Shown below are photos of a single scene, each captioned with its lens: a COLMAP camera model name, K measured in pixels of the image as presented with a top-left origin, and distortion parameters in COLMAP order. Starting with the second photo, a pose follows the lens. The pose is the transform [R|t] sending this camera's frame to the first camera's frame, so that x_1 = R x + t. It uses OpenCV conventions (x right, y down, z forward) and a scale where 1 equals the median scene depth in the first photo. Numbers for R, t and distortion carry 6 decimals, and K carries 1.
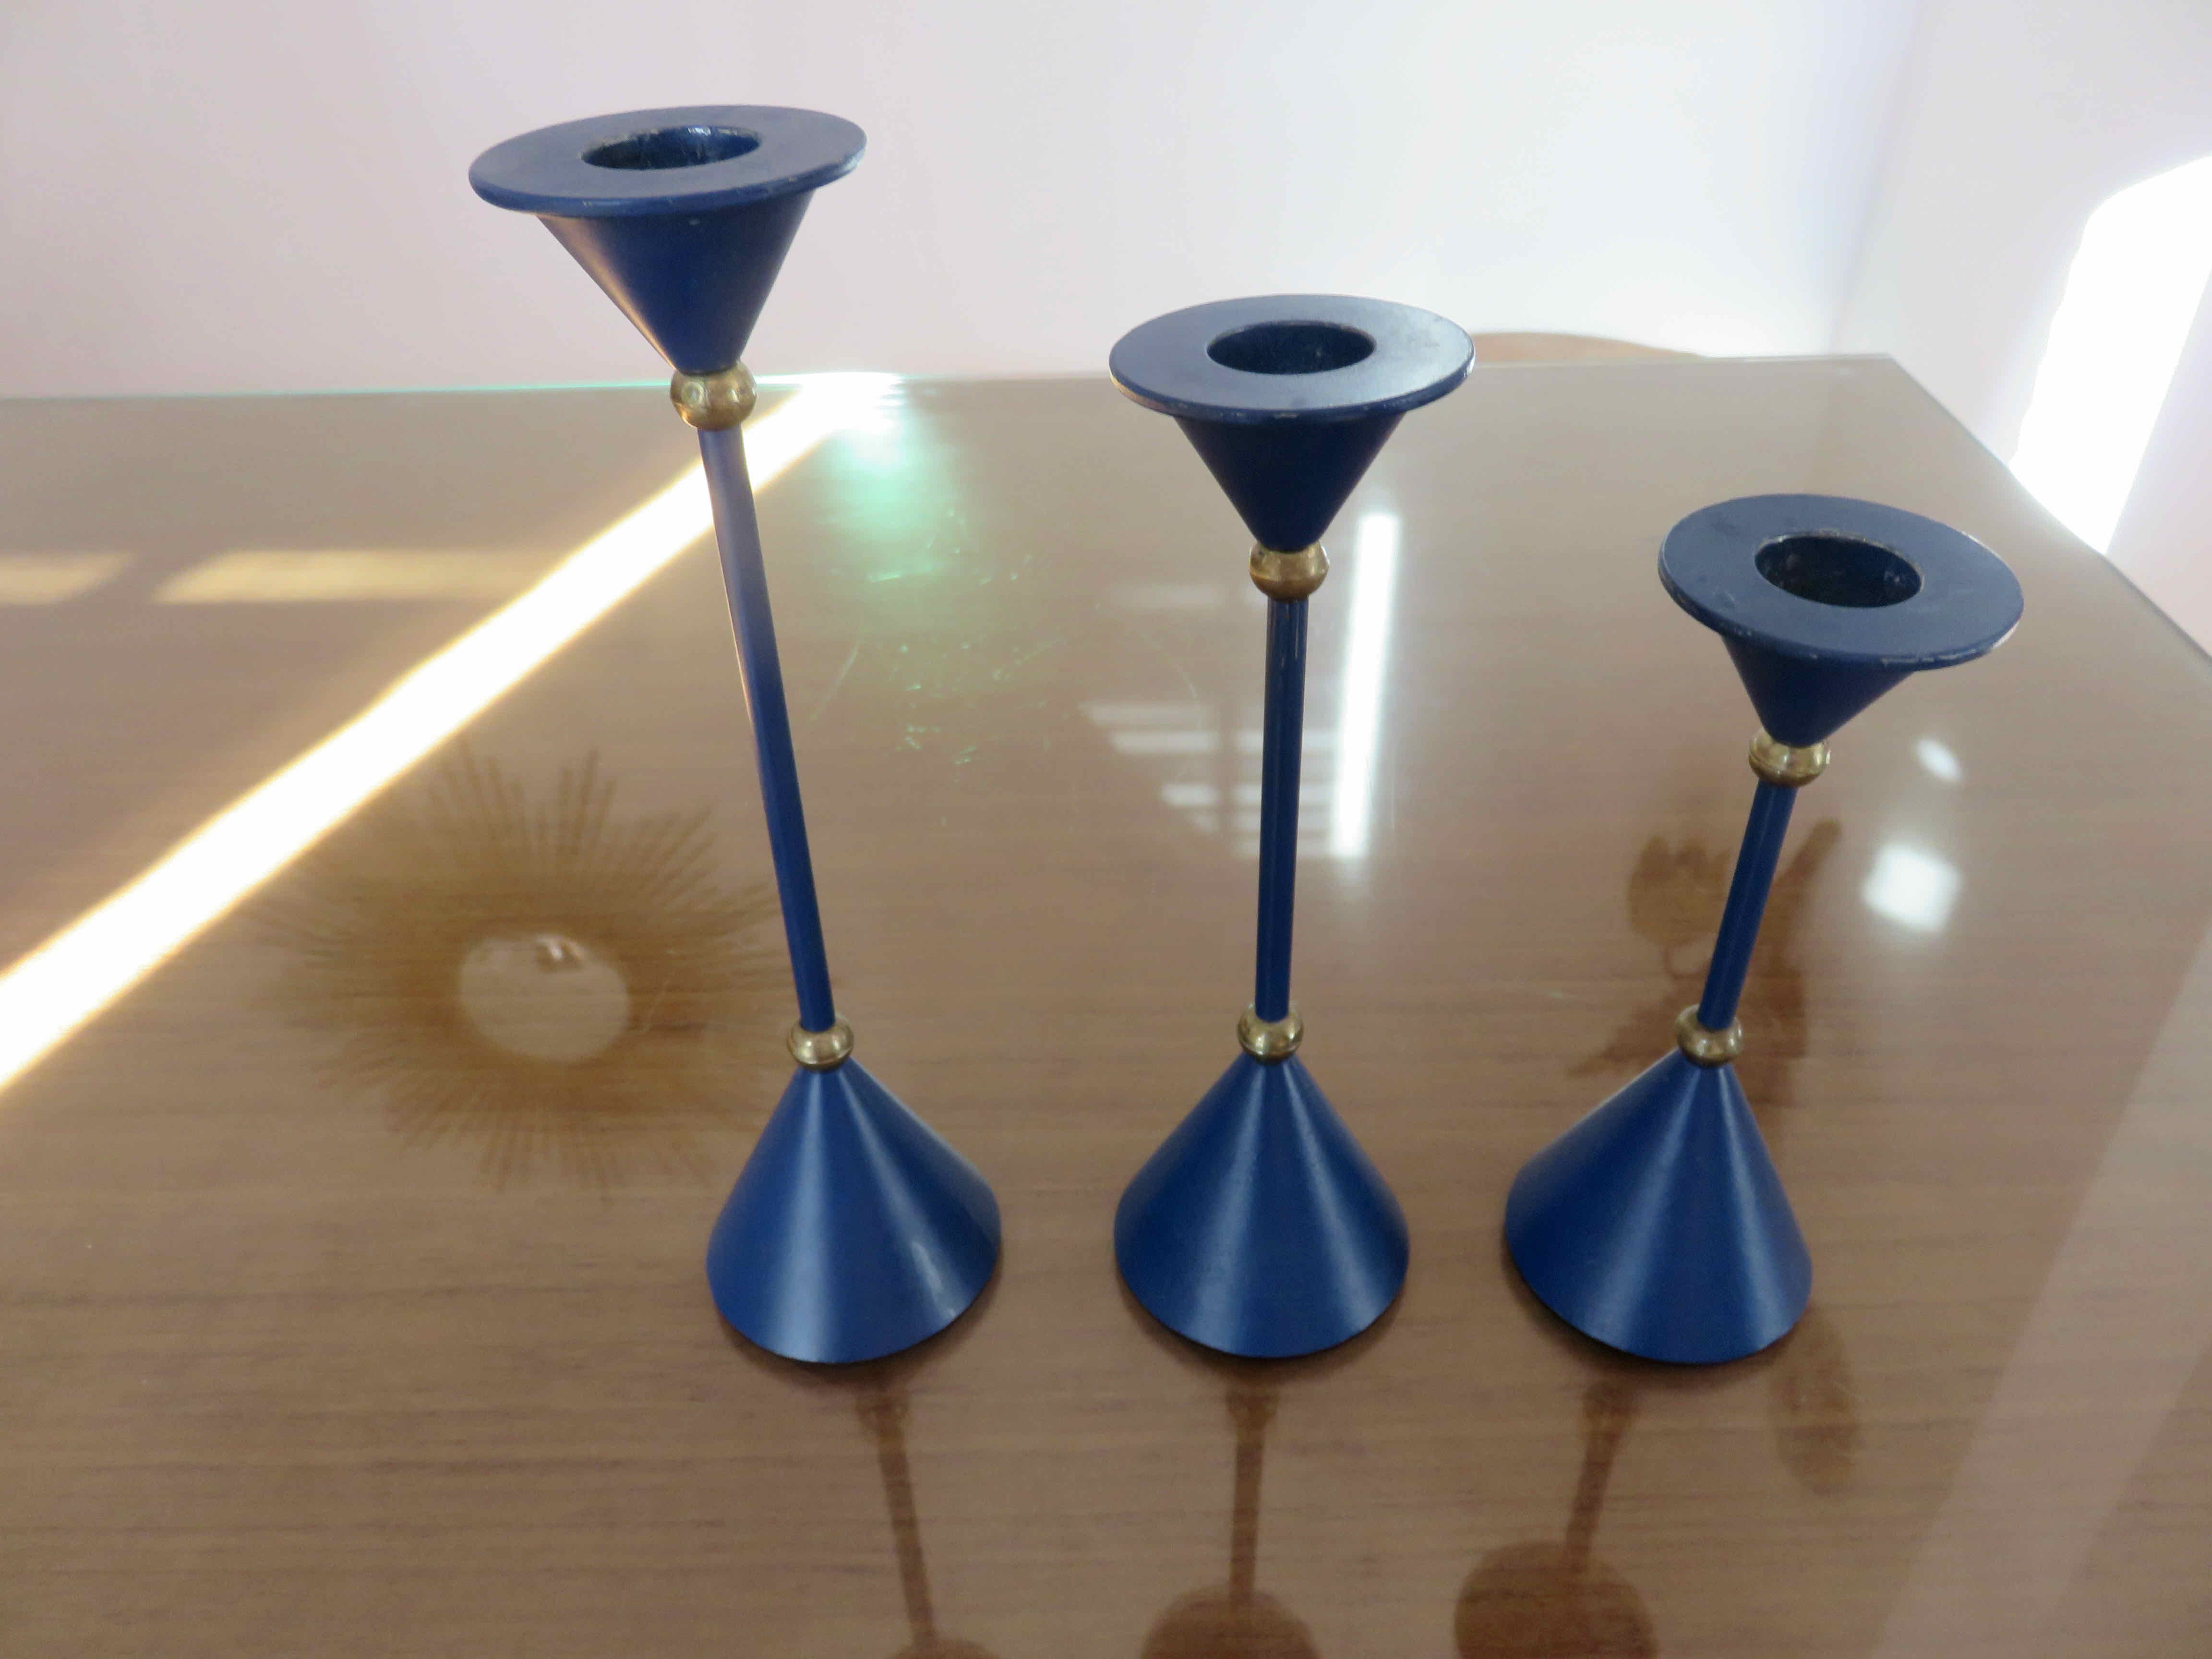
lens RADIAL K [[1670.6, 0, 1098.0], [0, 1670.6, 821.2], [0, 0, 1]] dist [-0.010243, 0.009991]
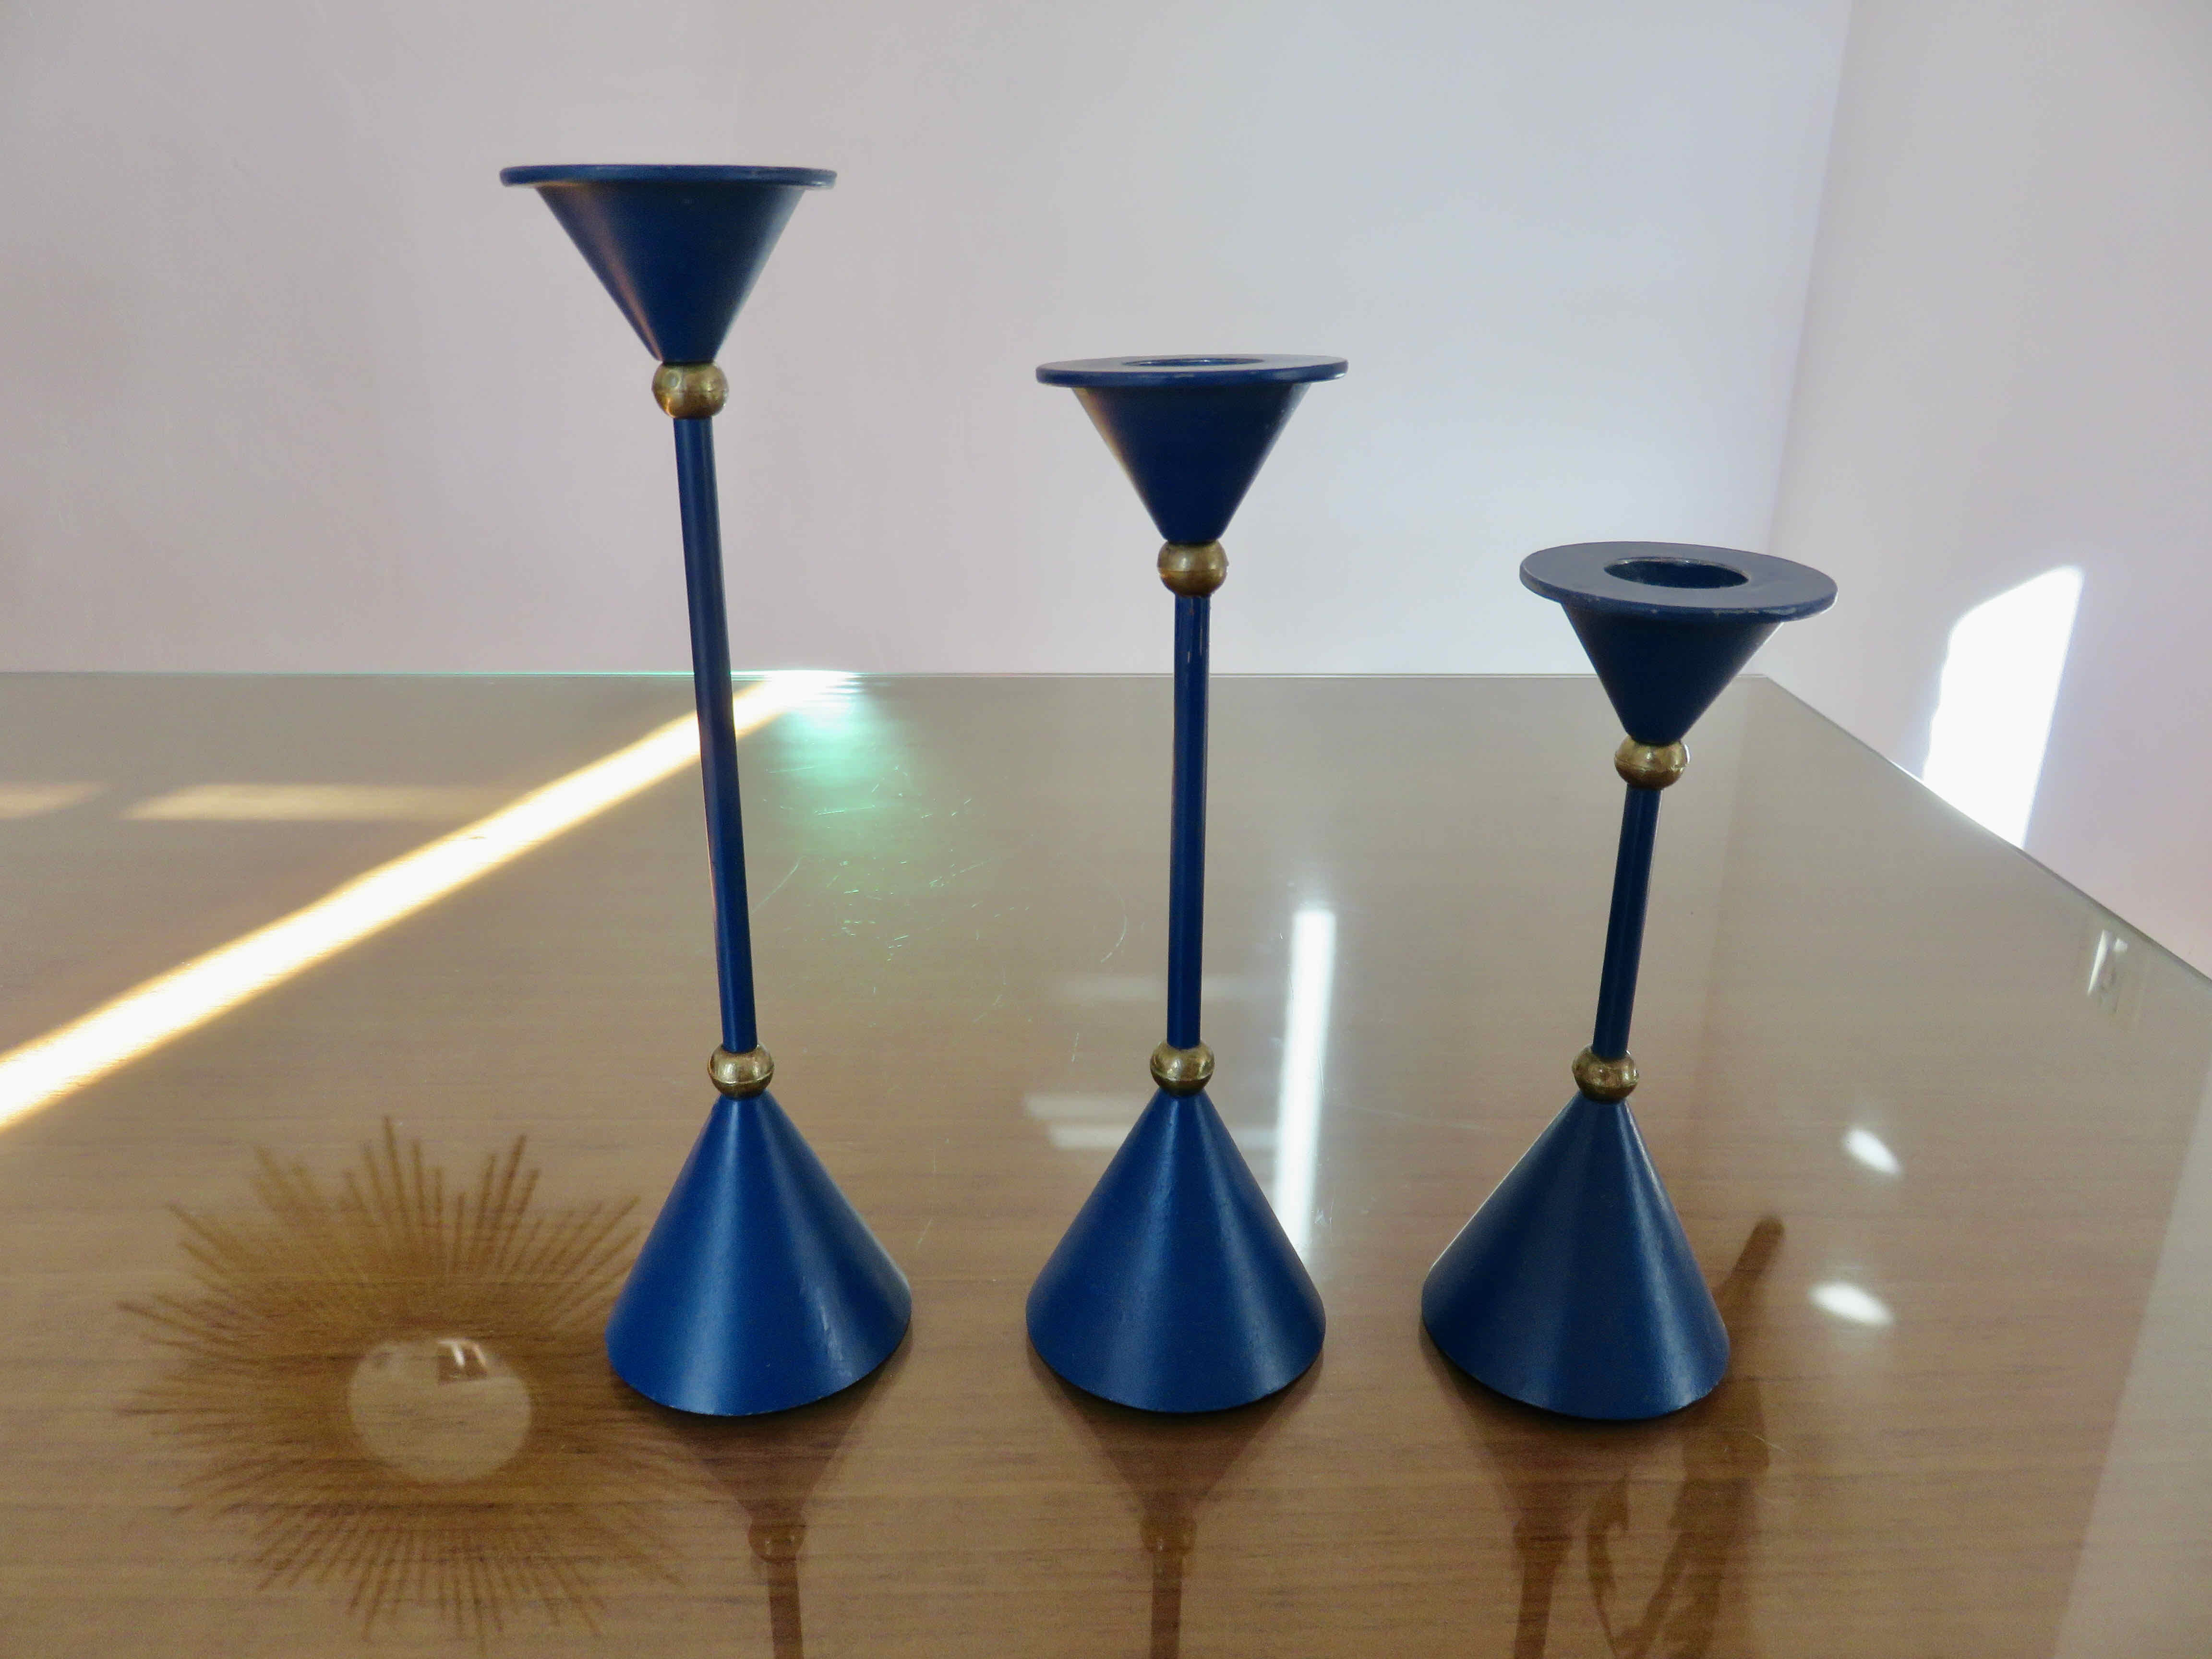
lens RADIAL K [[1670.6, 0, 1091.1], [0, 1670.6, 820.7], [0, 0, 1]] dist [-0.010243, 0.009991]
pose [[0.999383, 0.023781, 0.025850, 0.016161], [-0.015959, 0.963018, -0.268964, 0.245905], [-0.031291, 0.268386, 0.962803, -0.025374]]
